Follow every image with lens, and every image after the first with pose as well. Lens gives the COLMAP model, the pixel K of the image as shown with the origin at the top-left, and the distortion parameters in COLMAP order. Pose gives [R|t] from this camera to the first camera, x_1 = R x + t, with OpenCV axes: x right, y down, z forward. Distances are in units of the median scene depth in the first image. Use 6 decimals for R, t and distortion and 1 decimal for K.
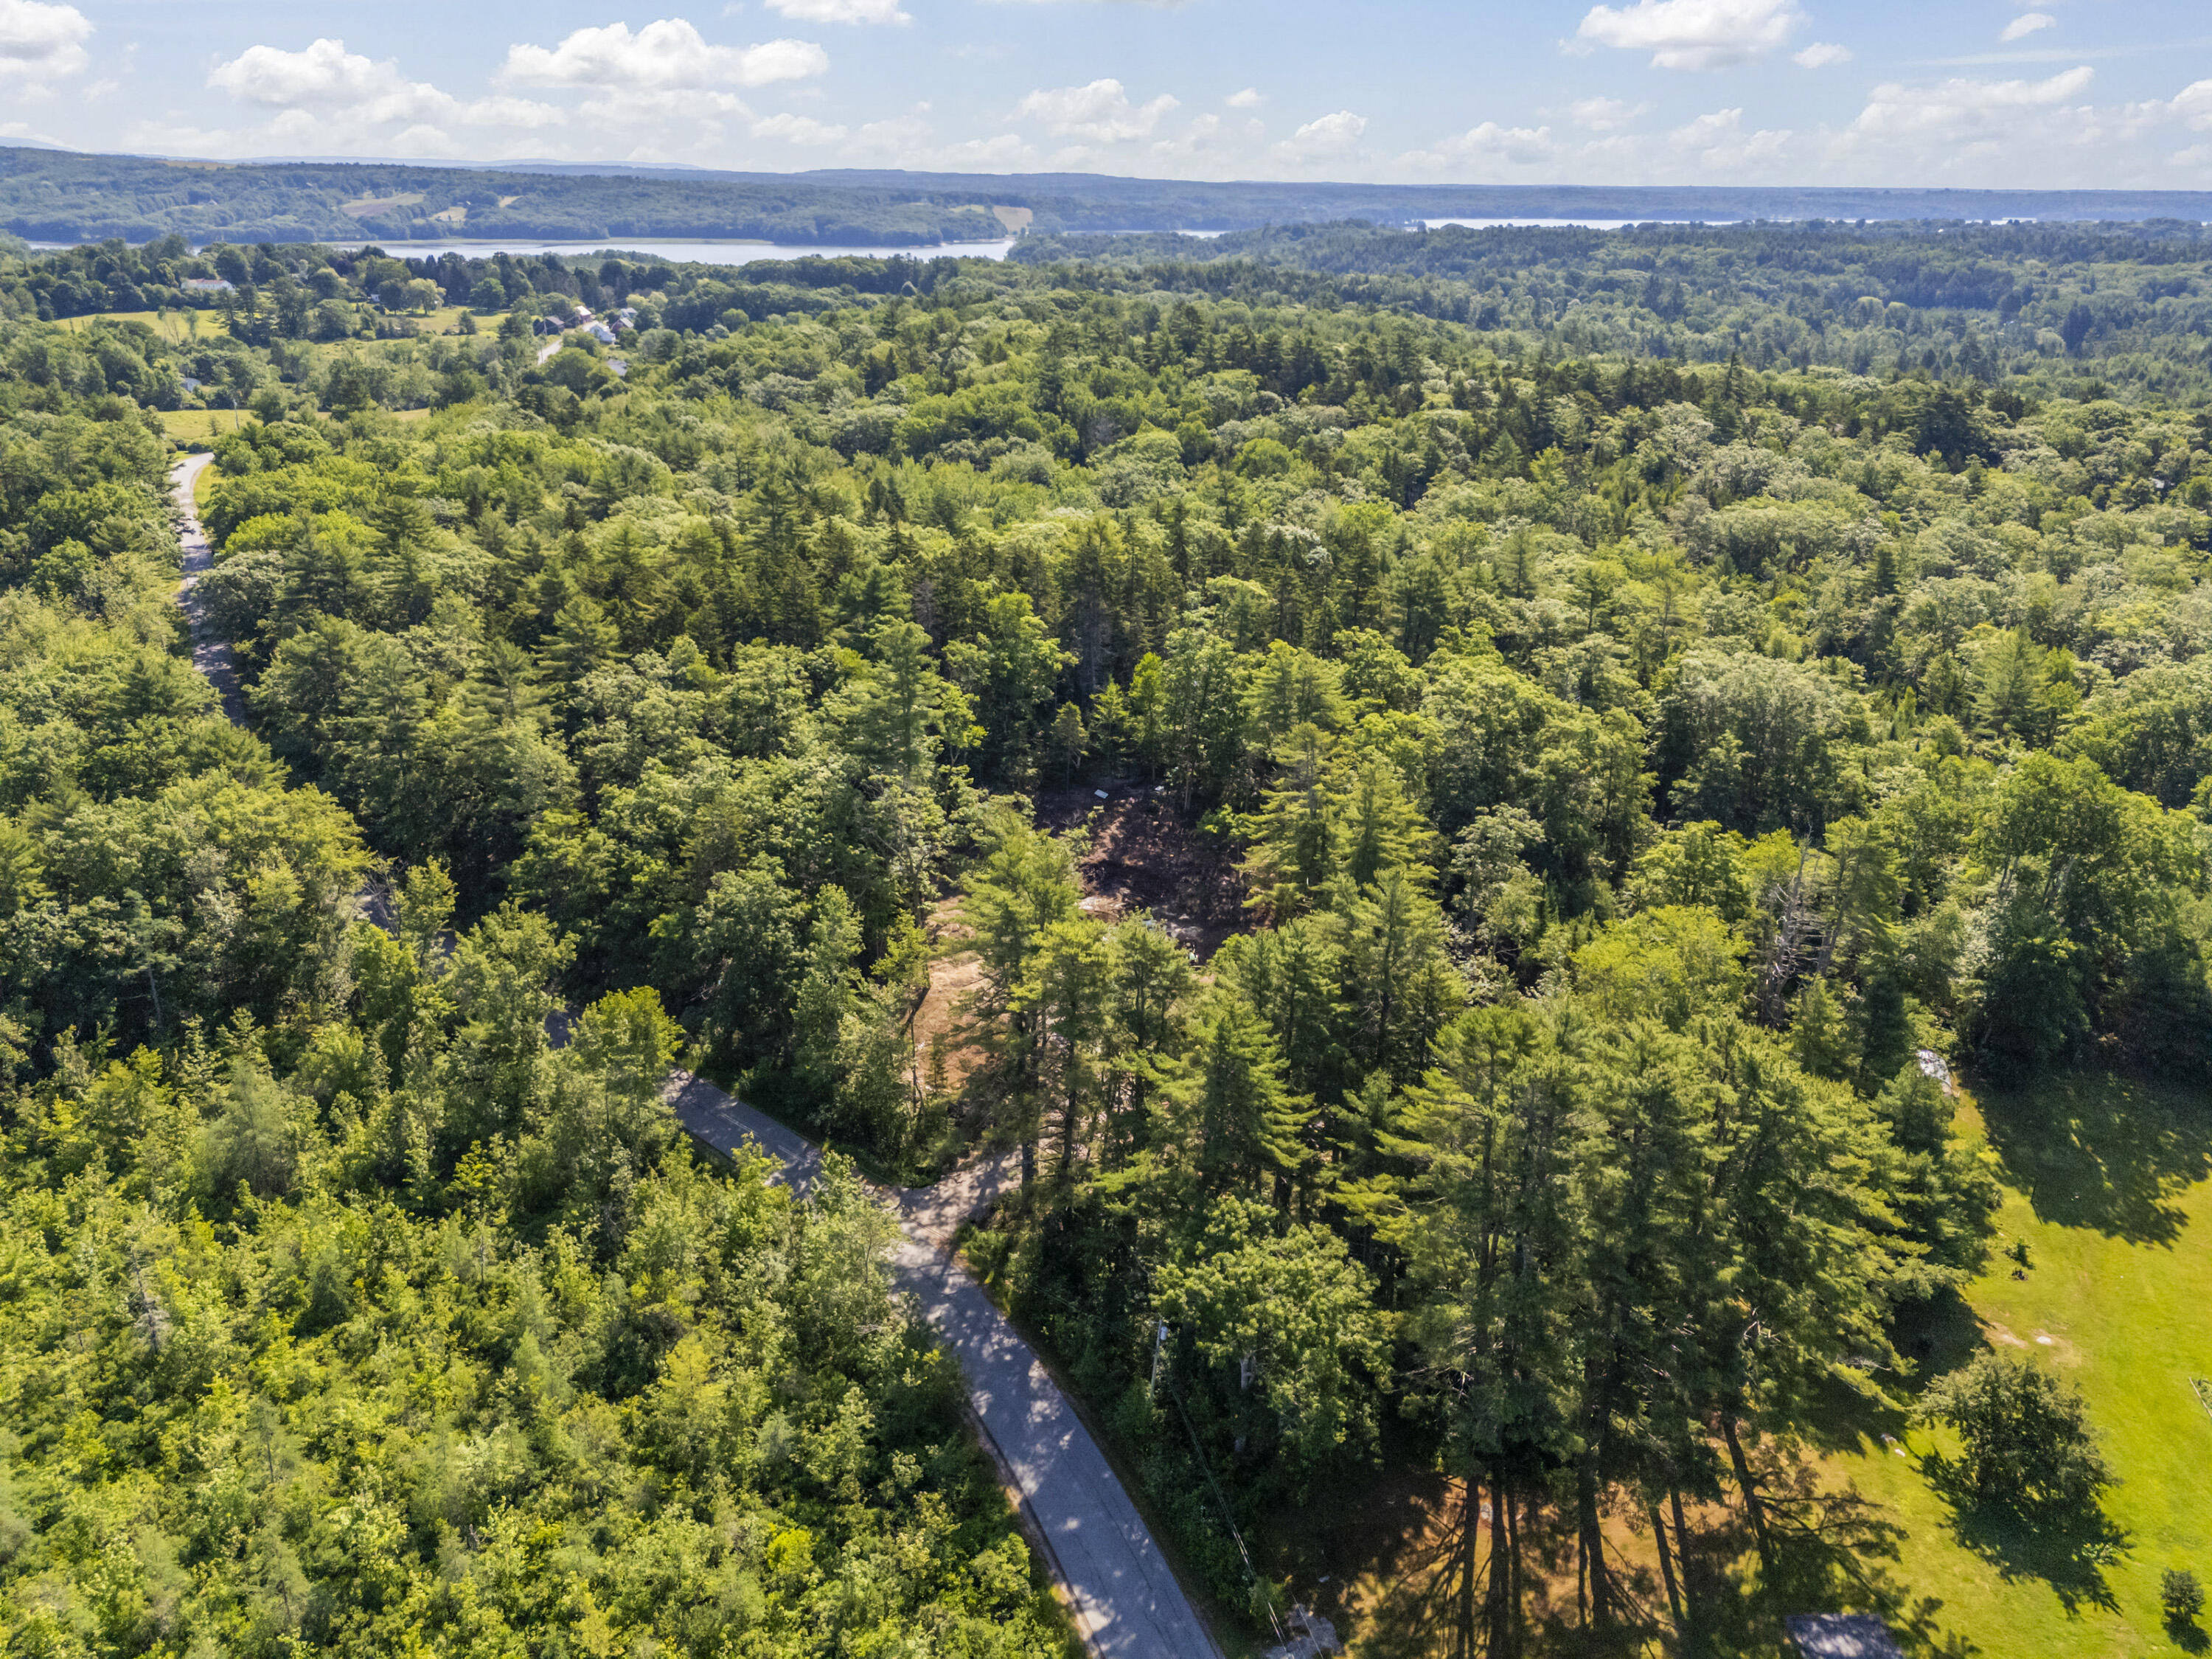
lens RADIAL K [[1616.0, 0, 1103.6], [0, 1616.0, 854.7], [0, 0, 1]] dist [0.068711, -0.058711]
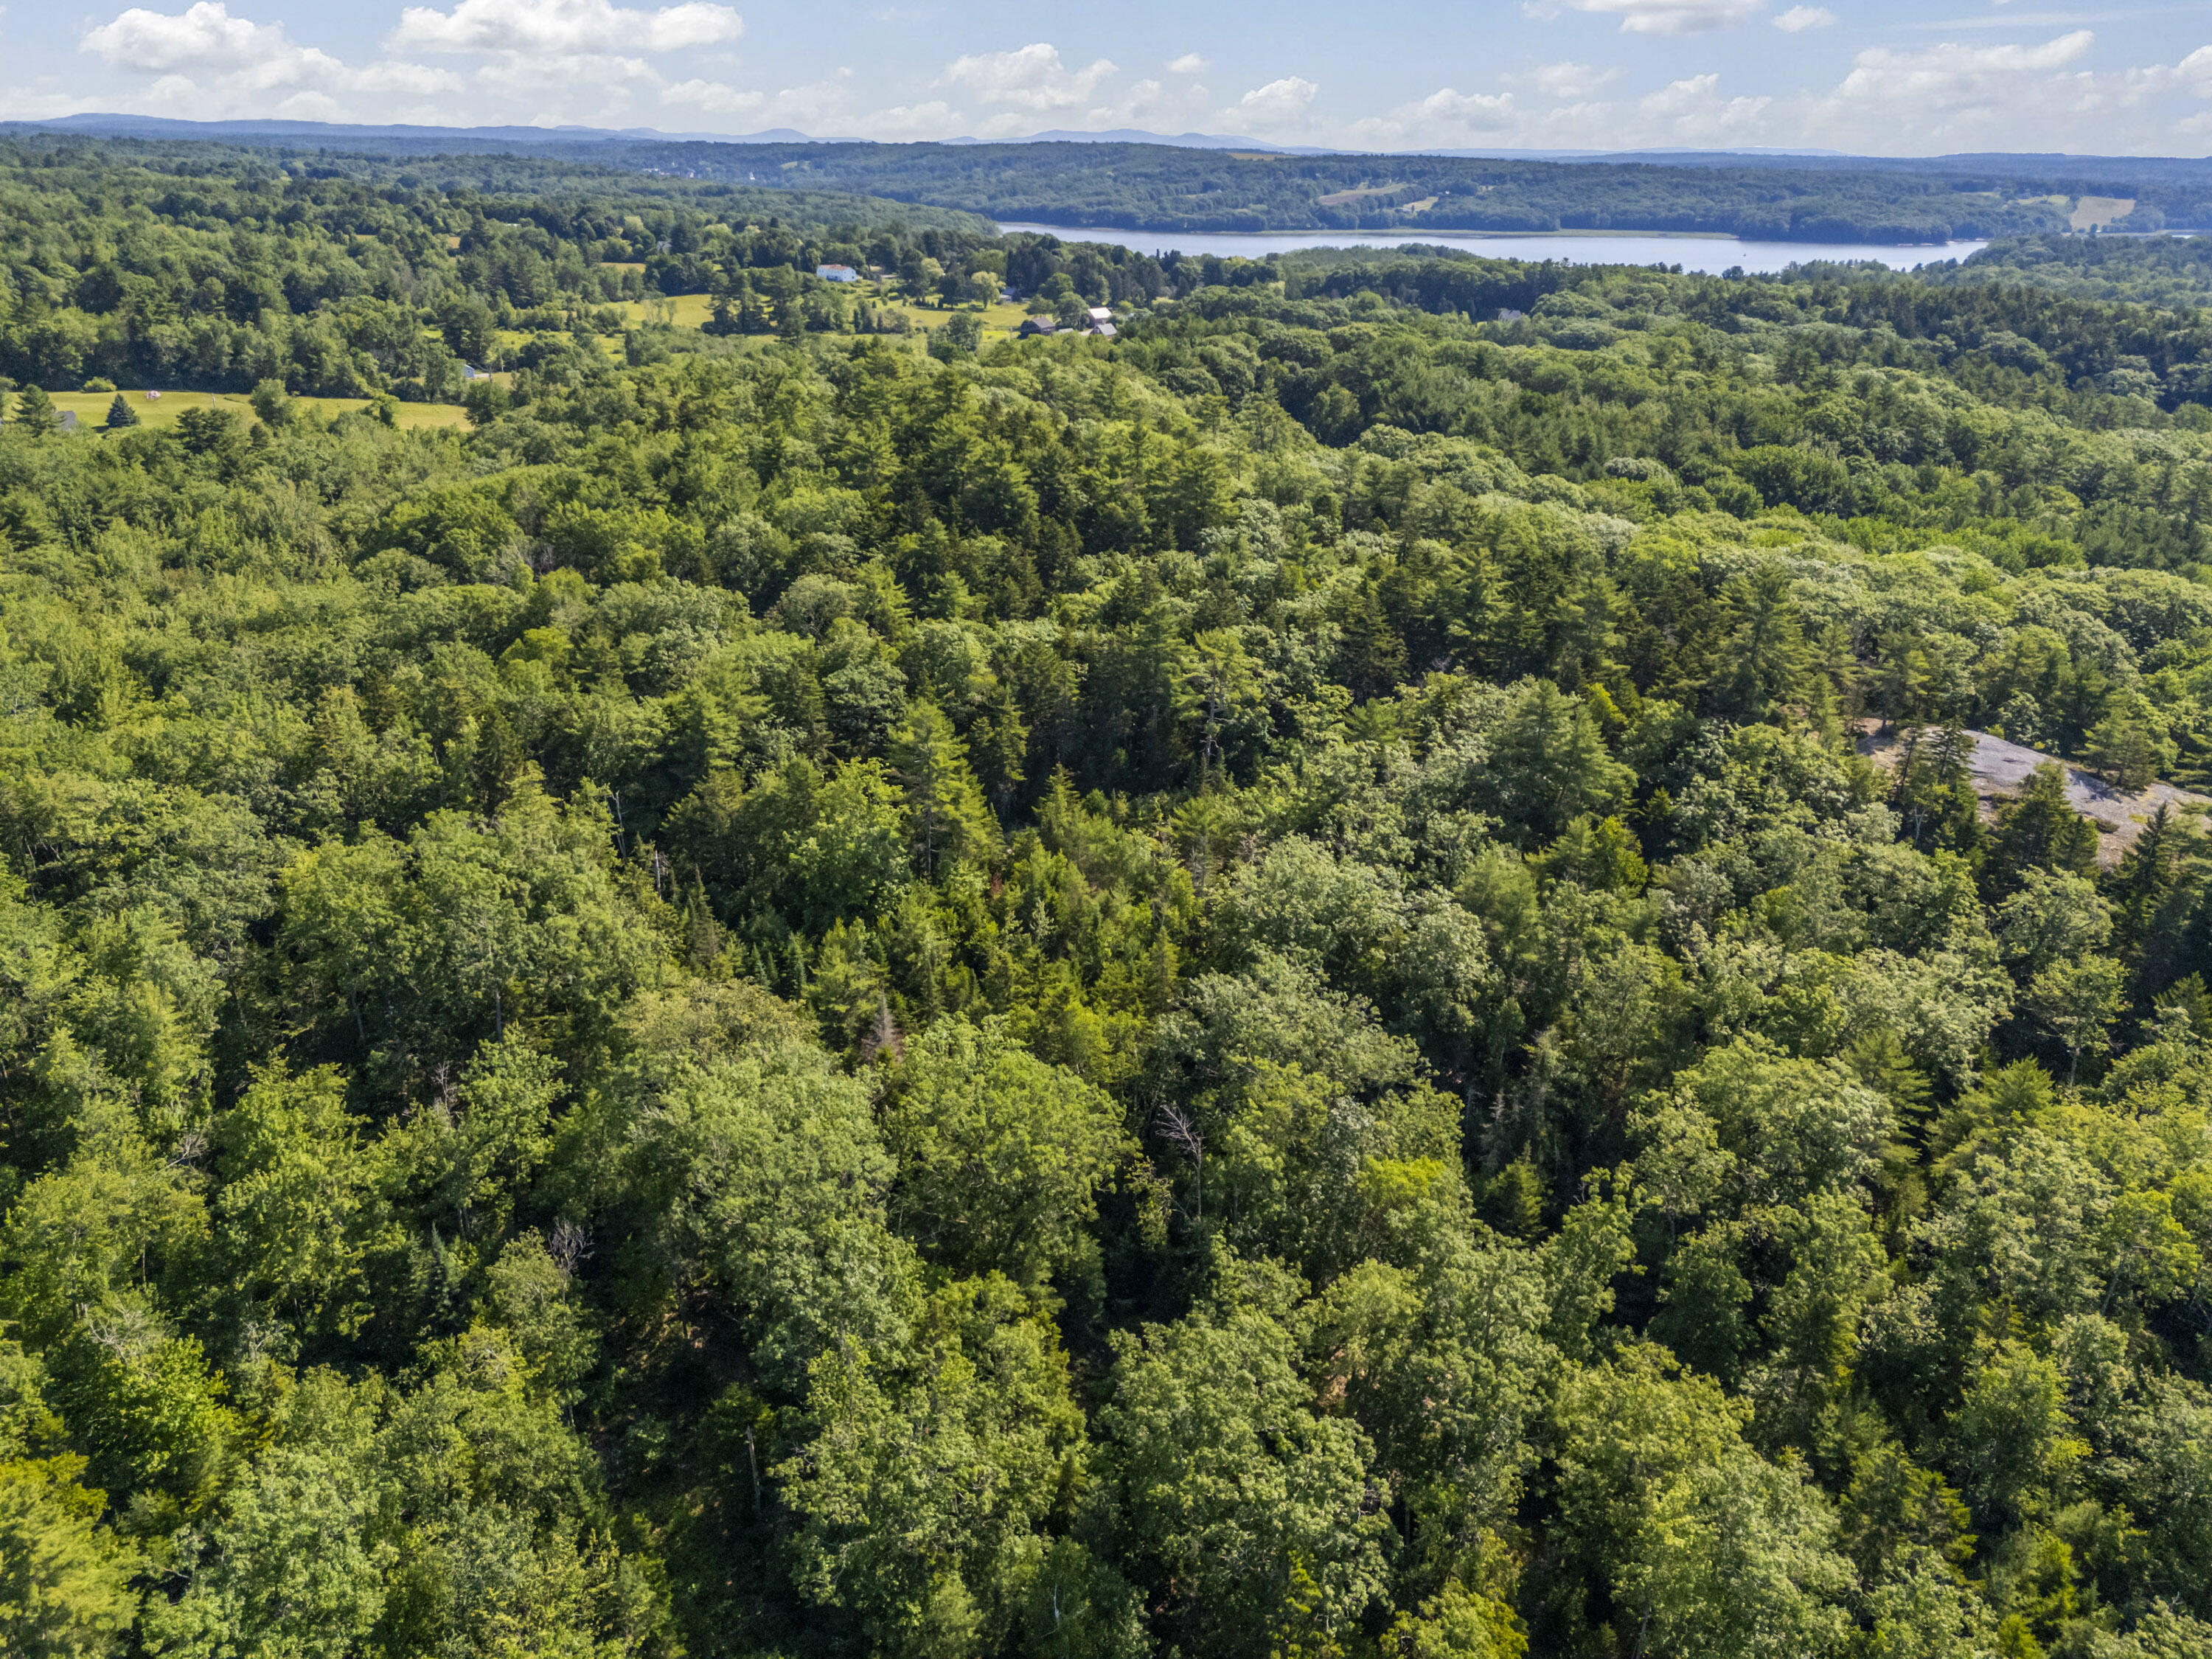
lens RADIAL K [[1631.1, 0, 1101.4], [0, 1631.1, 824.0], [0, 0, 1]] dist [0.073637, -0.063641]
pose [[0.810866, 0.224036, -0.540652, 0.490695], [-0.231305, 0.971293, 0.055577, -0.231541], [0.537583, 0.079990, 0.839408, 0.555669]]
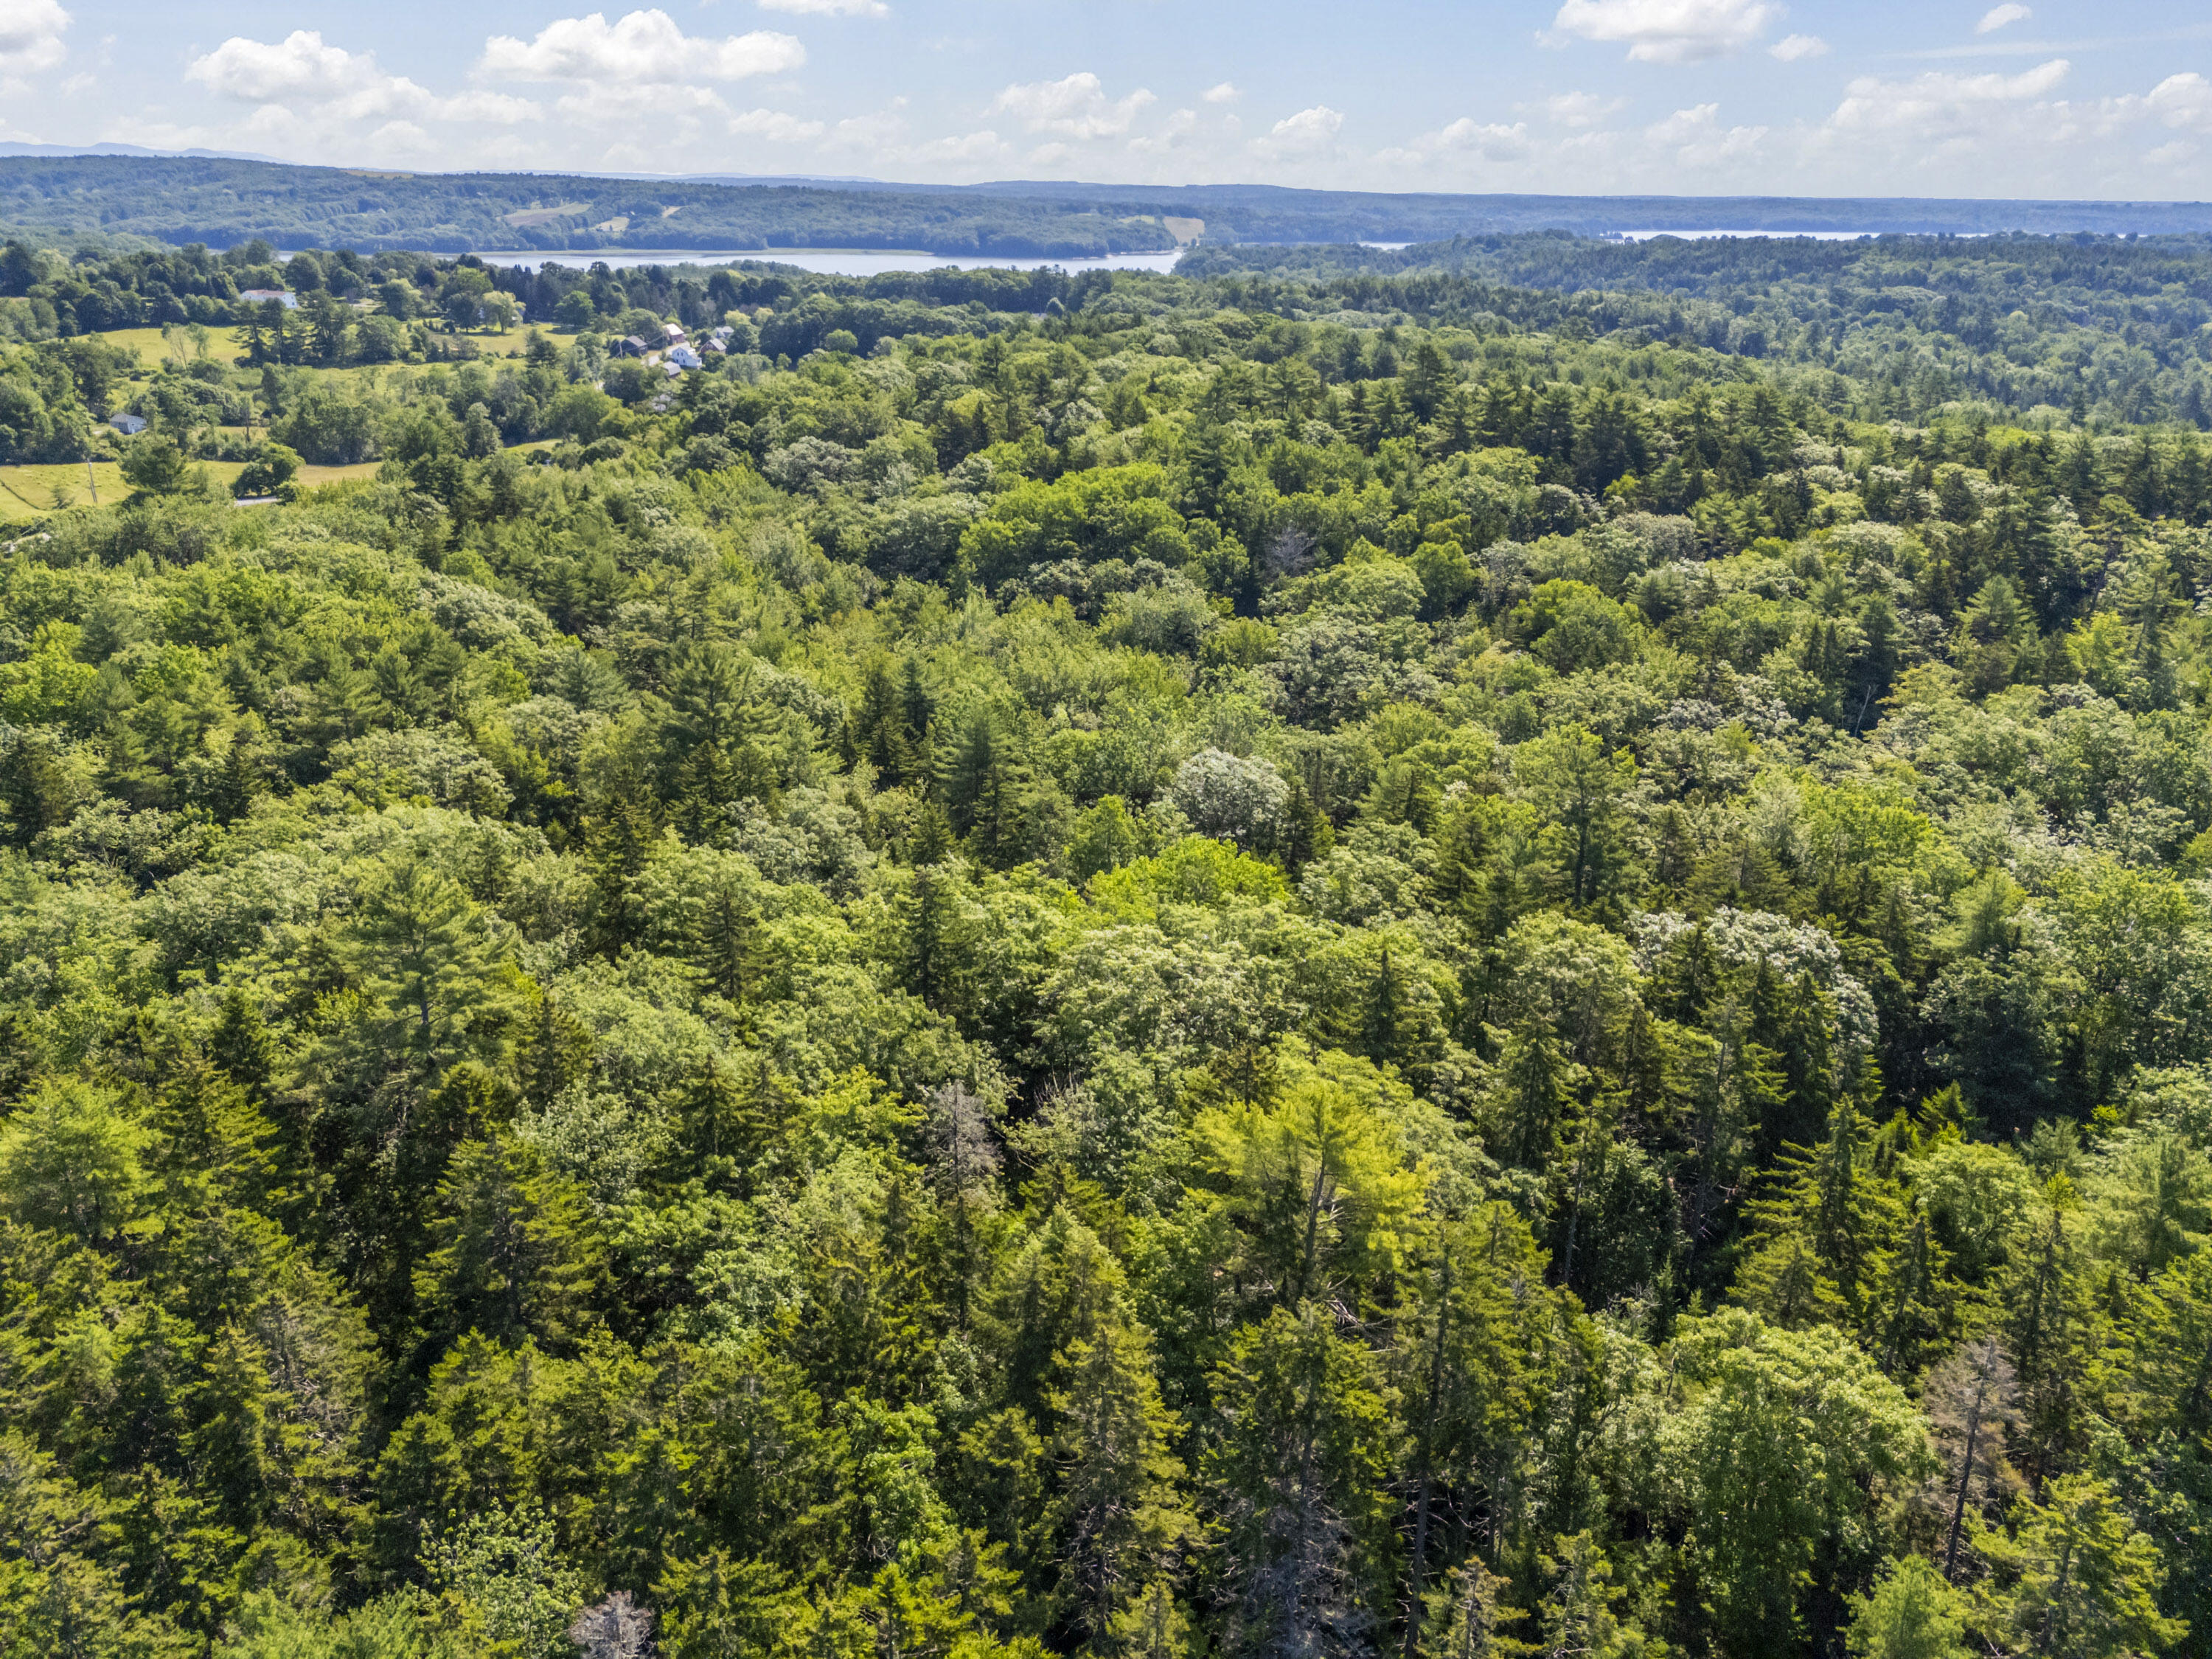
lens RADIAL K [[1631.1, 0, 1101.4], [0, 1631.1, 824.0], [0, 0, 1]] dist [0.073637, -0.063641]
pose [[0.994982, 0.037830, -0.092623, -0.009028], [-0.040233, 0.998897, -0.024211, -0.128018], [0.091605, 0.027816, 0.995407, 0.345806]]
